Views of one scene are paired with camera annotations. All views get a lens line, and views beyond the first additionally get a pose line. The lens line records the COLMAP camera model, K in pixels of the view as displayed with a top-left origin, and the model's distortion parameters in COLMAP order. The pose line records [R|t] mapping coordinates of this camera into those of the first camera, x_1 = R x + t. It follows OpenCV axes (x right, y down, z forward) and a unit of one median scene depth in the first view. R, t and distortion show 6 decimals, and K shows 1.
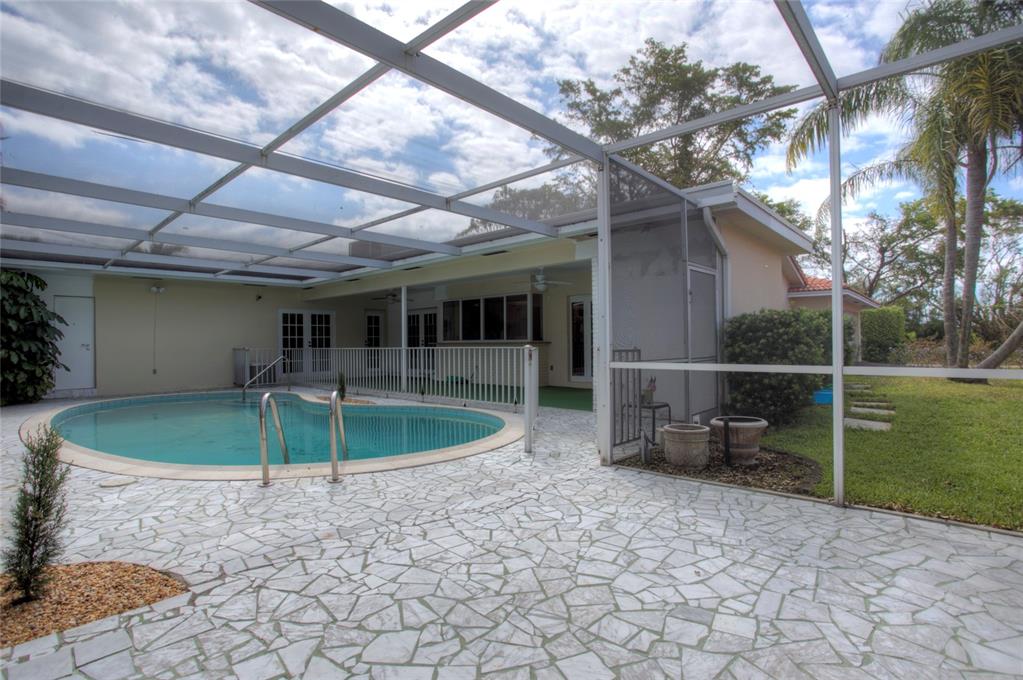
lens RADIAL K [[488.7, 0, 511.5], [0, 488.7, 340.0], [0, 0, 1]] dist [-0.046247, 0.026475]
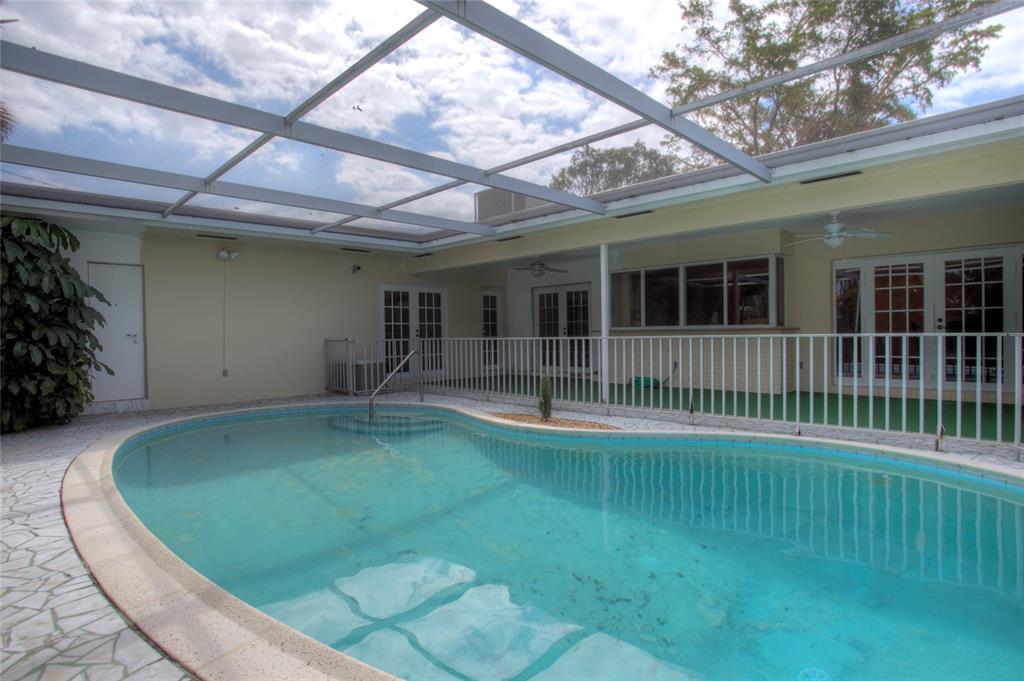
lens RADIAL K [[514.7, 0, 512.0], [0, 514.7, 340.5], [0, 0, 1]] dist [-0.037272, 0.025597]
pose [[0.999351, -0.003163, -0.035869, -0.252427], [0.003929, 0.999765, 0.021309, 0.003696], [0.035794, -0.021436, 0.999129, 0.231654]]
